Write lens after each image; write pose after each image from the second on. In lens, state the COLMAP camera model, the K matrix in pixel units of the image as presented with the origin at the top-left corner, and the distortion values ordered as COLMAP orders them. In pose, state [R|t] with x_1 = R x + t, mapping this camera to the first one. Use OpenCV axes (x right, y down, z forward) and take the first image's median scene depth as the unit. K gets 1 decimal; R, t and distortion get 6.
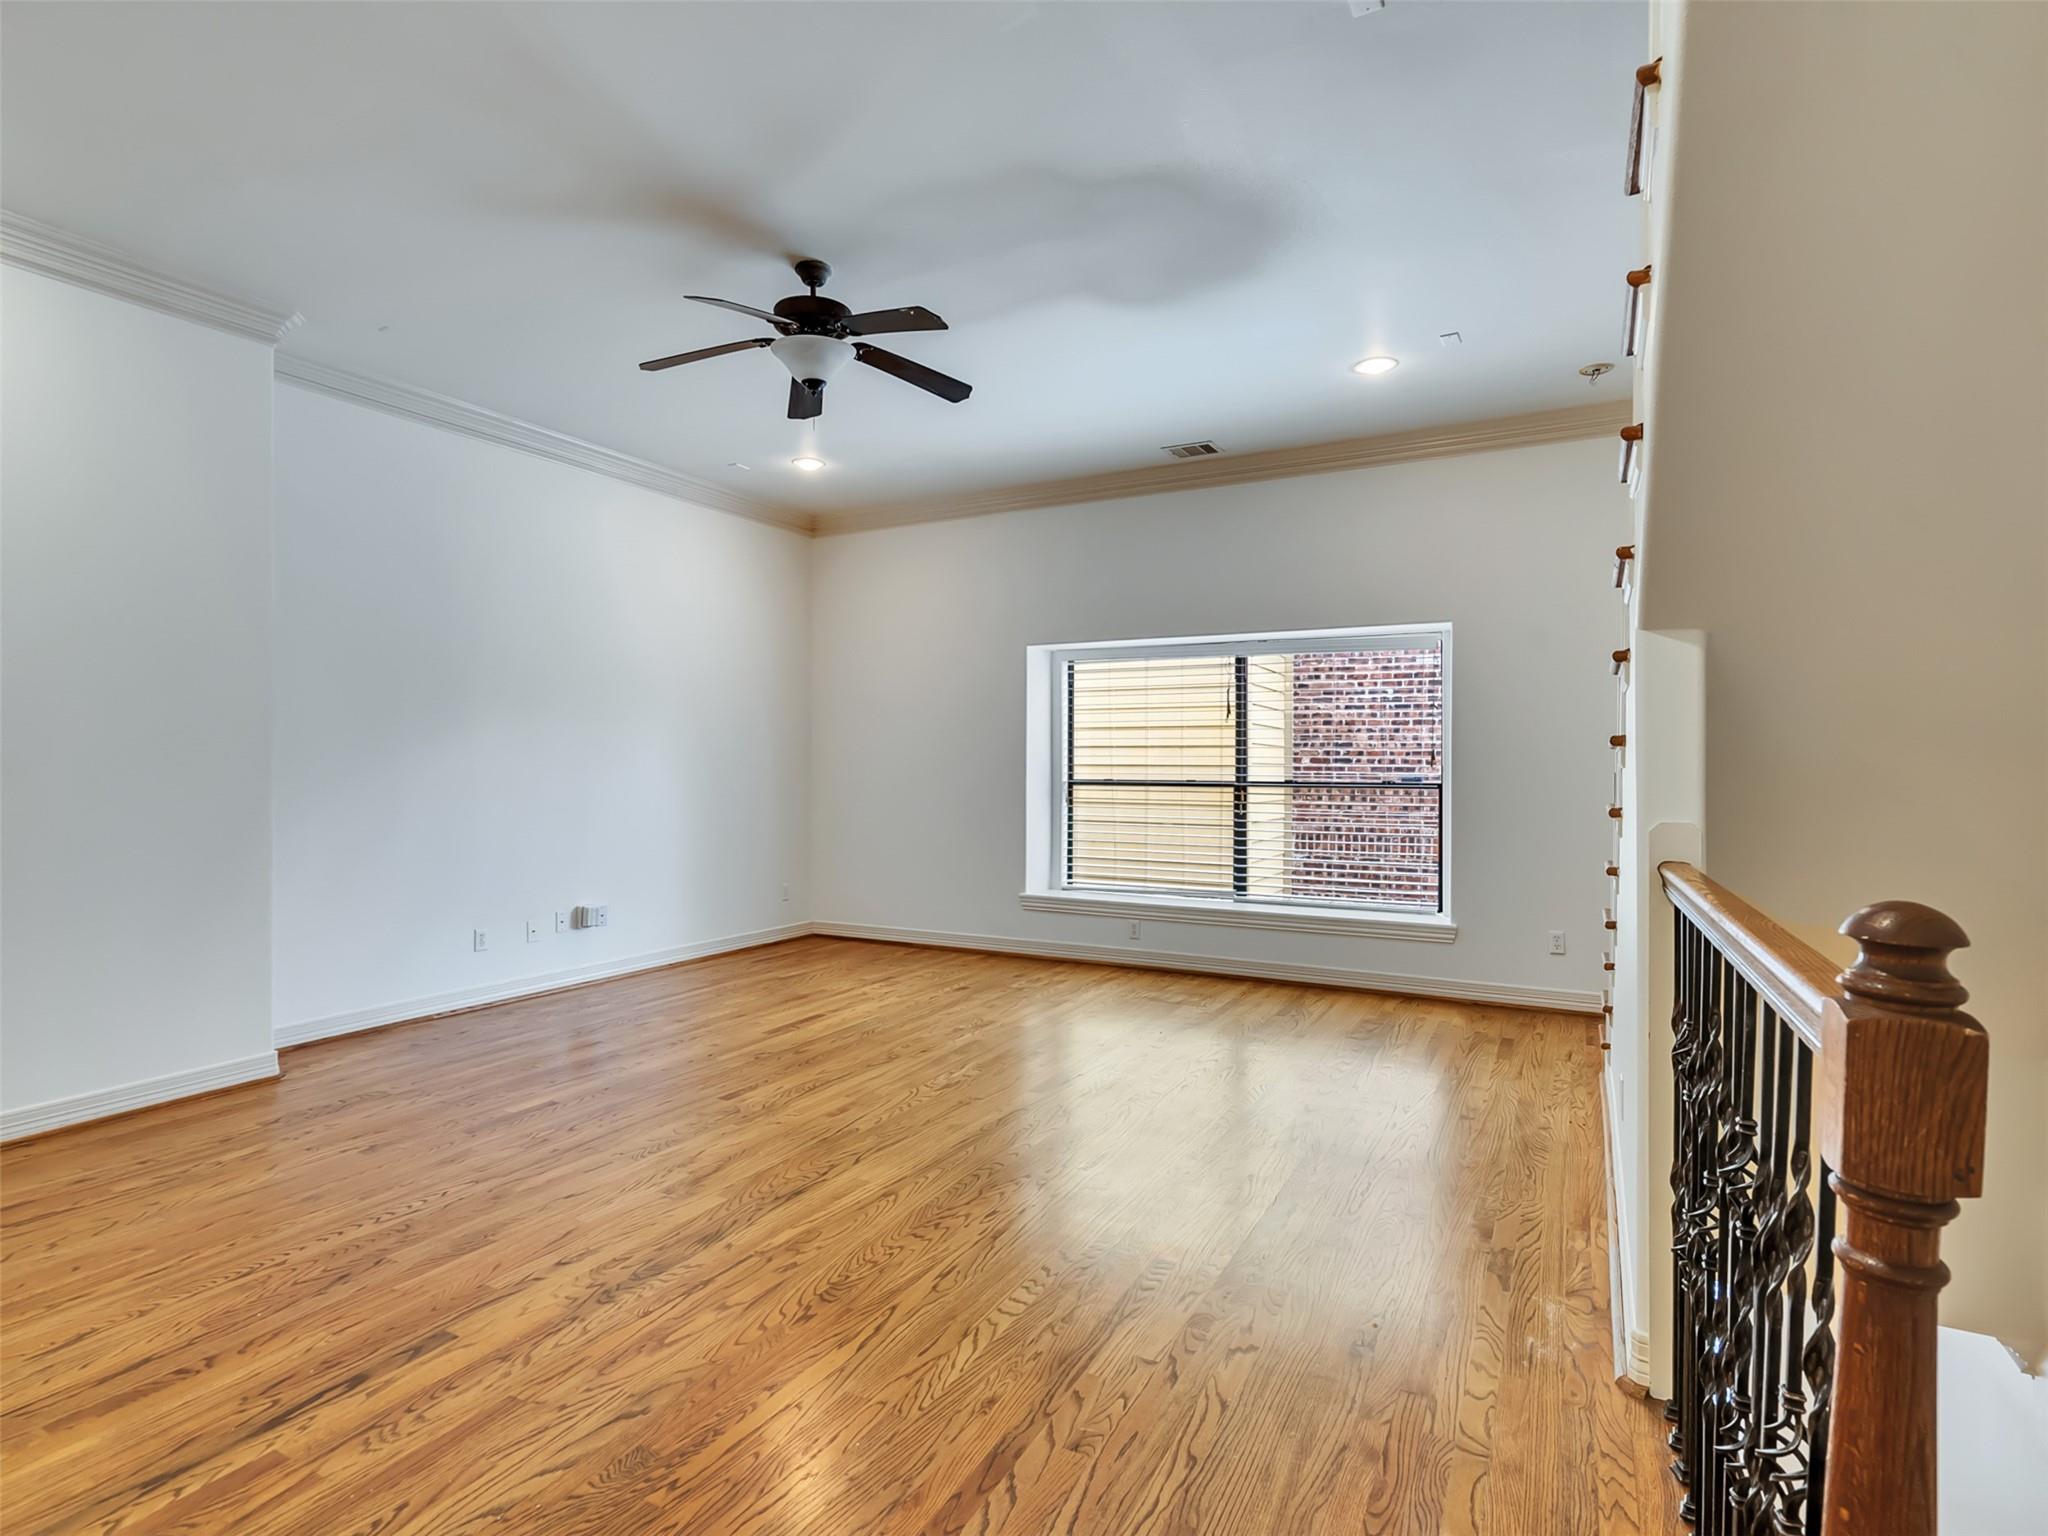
lens RADIAL K [[1048.8, 0, 1006.3], [0, 1048.8, 763.0], [0, 0, 1]] dist [-0.008725, 0.005952]
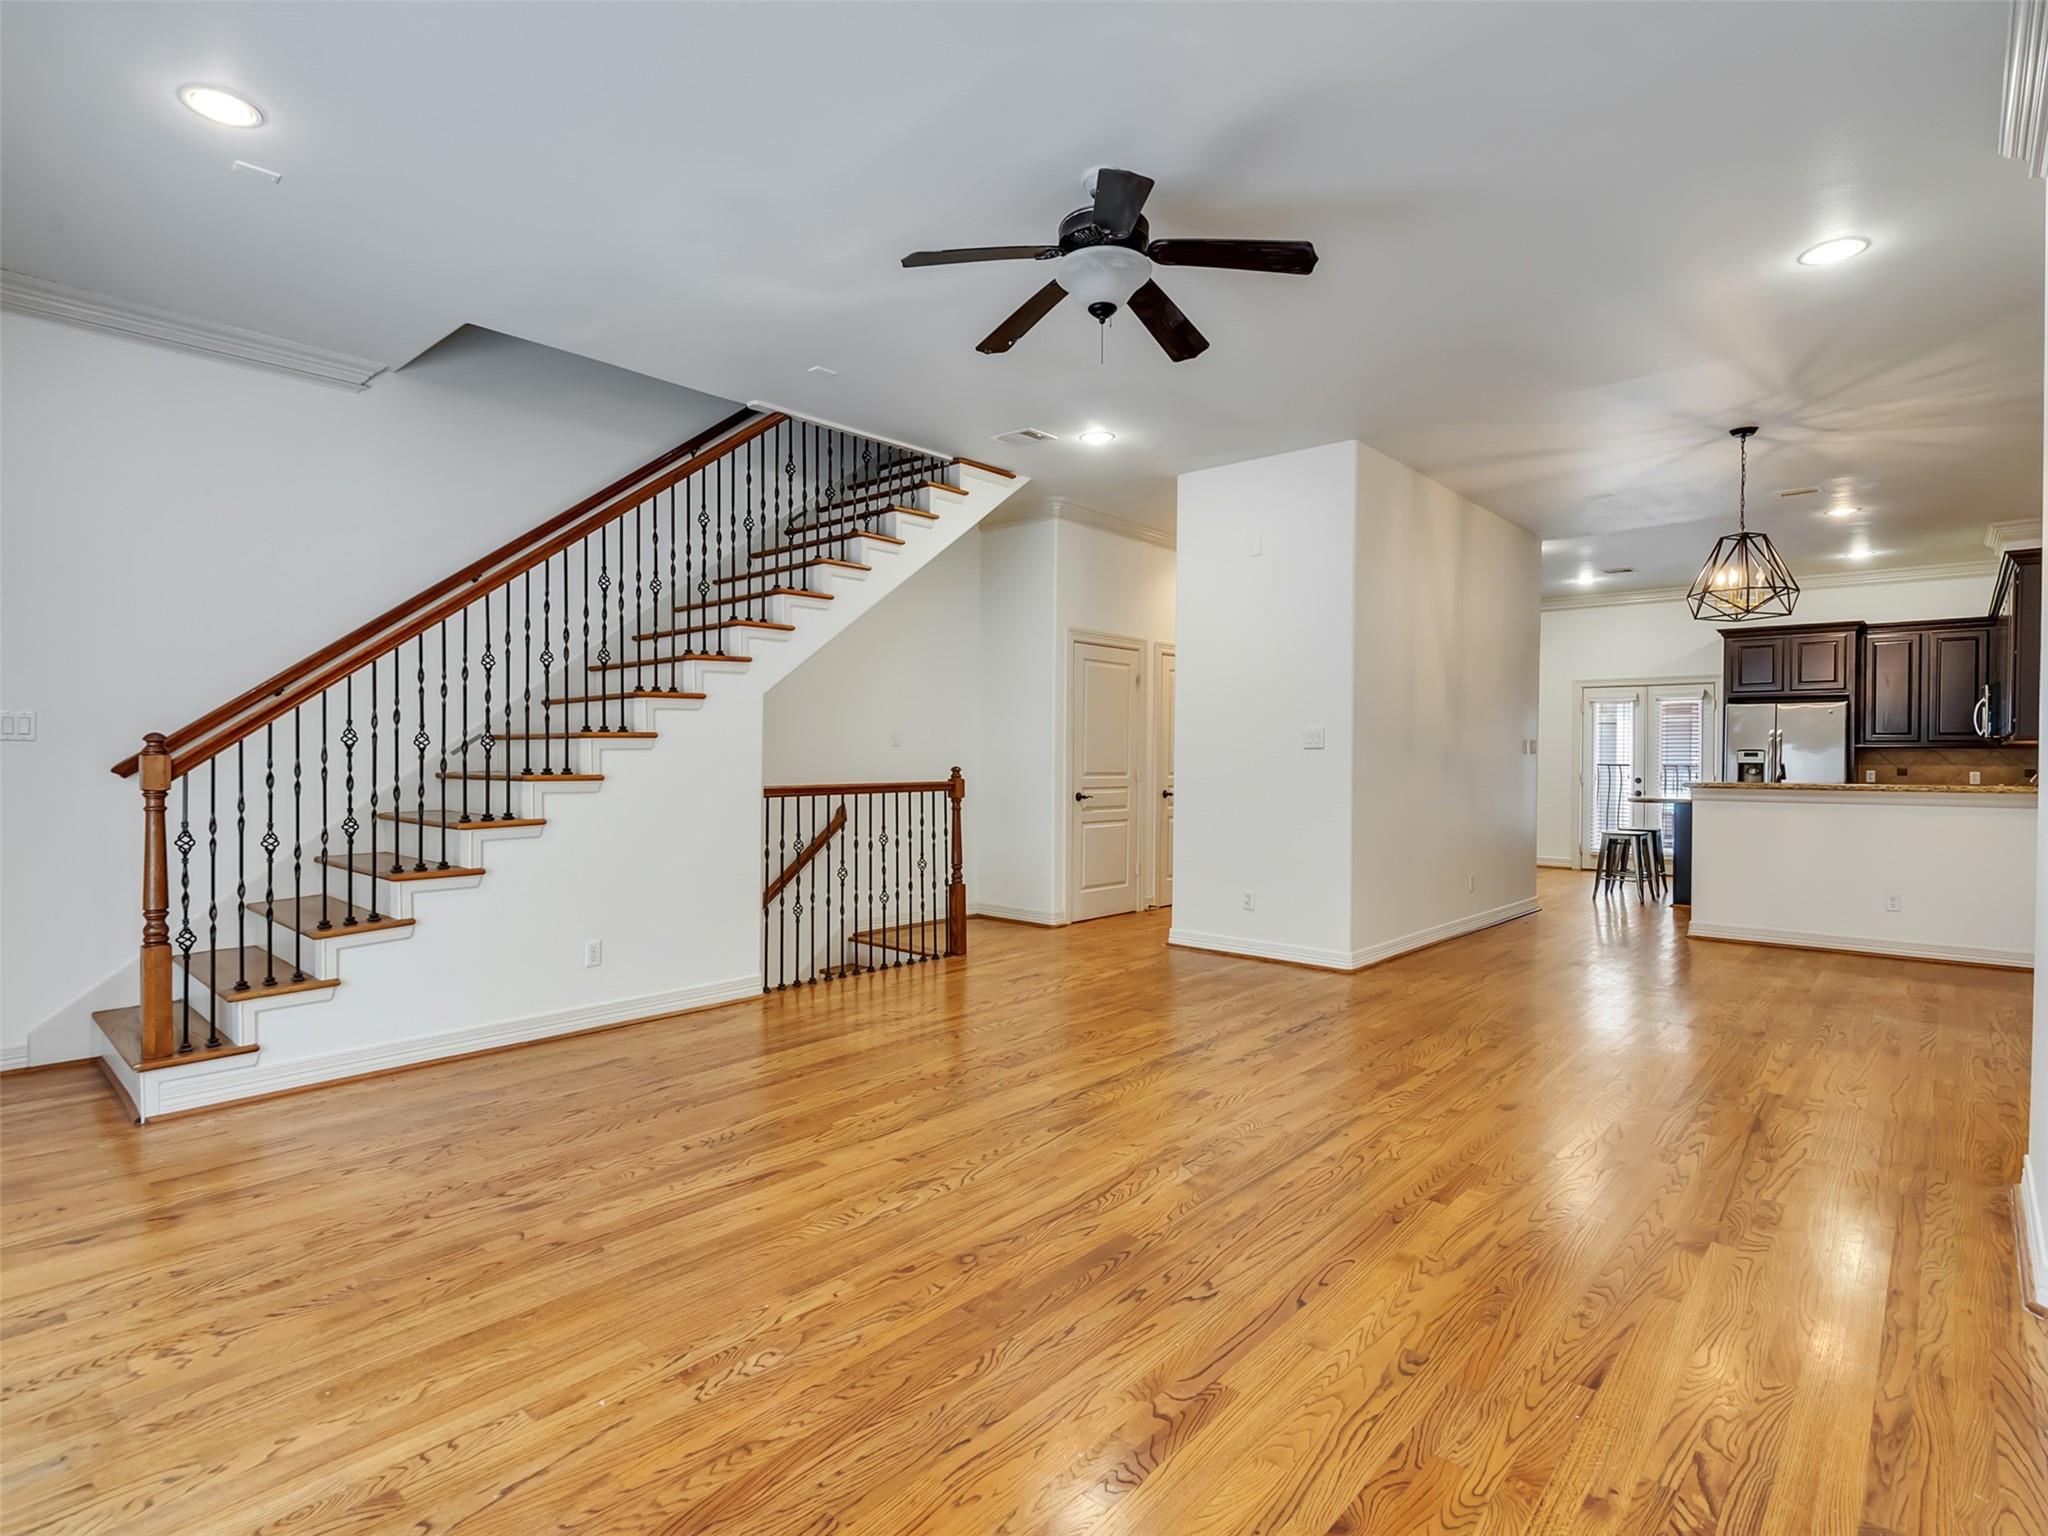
lens RADIAL K [[1048.8, 0, 1001.7], [0, 1048.8, 768.6], [0, 0, 1]] dist [-0.008725, 0.005952]
pose [[-0.971624, -0.010542, 0.236294, -0.195716], [-0.006911, 0.999845, 0.016190, 0.001189], [-0.236428, 0.014098, -0.971547, 1.174109]]
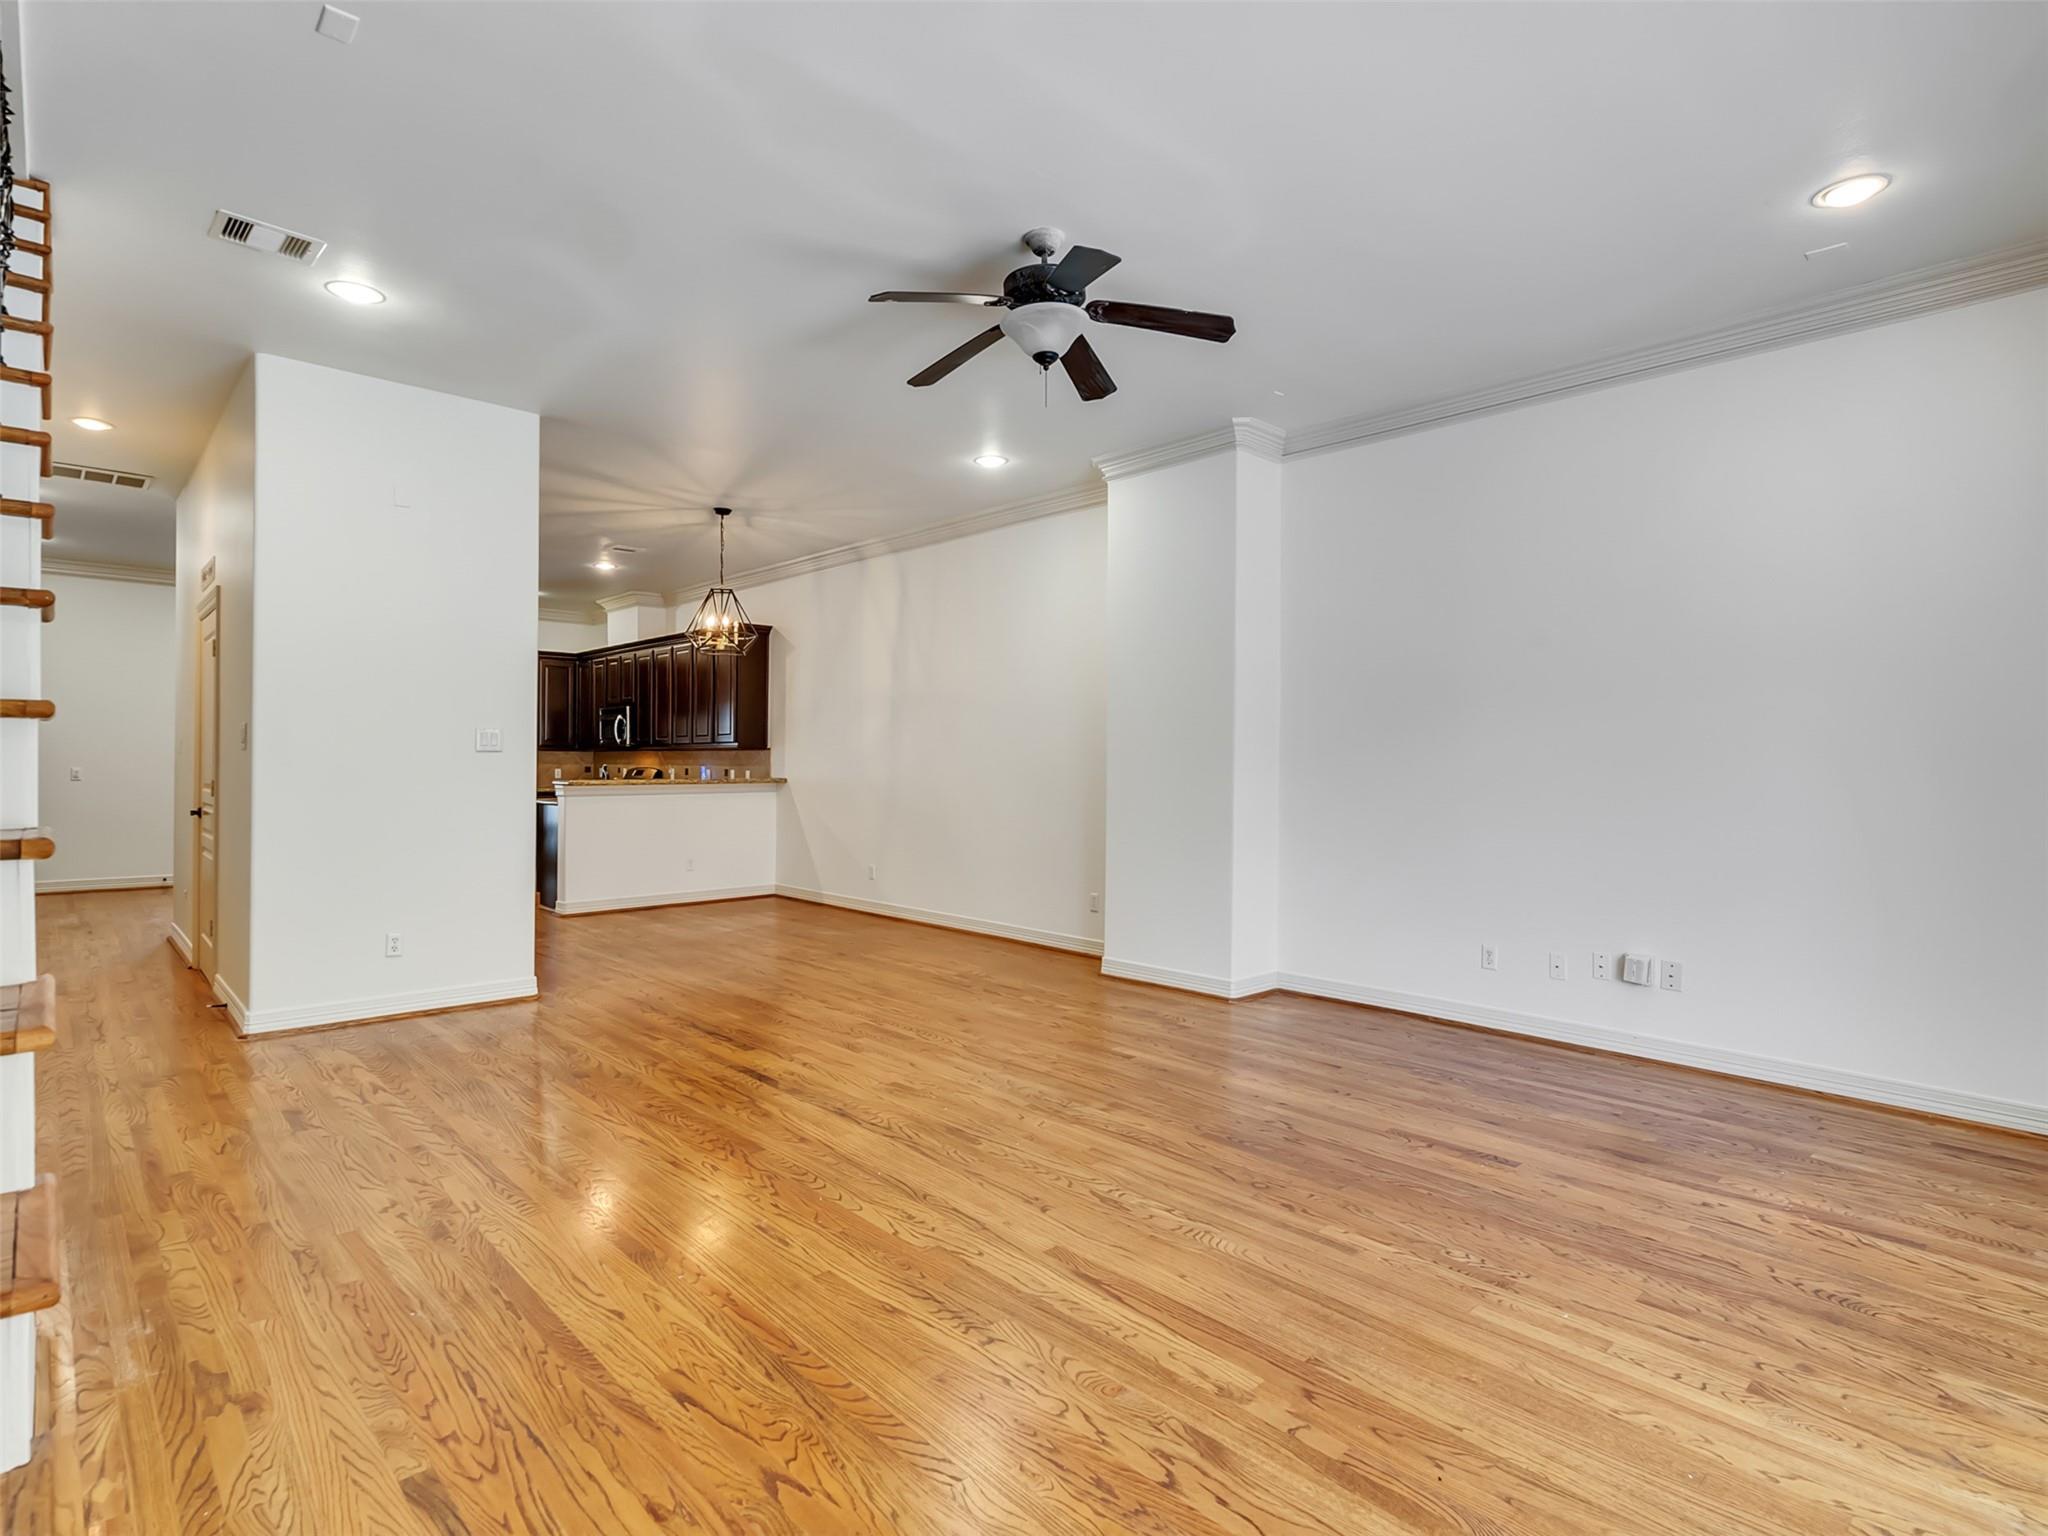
lens RADIAL K [[1048.8, 0, 1007.6], [0, 1048.8, 767.0], [0, 0, 1]] dist [-0.008725, 0.005952]
pose [[-0.315418, 0.000559, -0.948953, 0.455749], [-0.009441, 0.999948, 0.003727, 0.001965], [0.948906, 0.010135, -0.315397, 0.800554]]
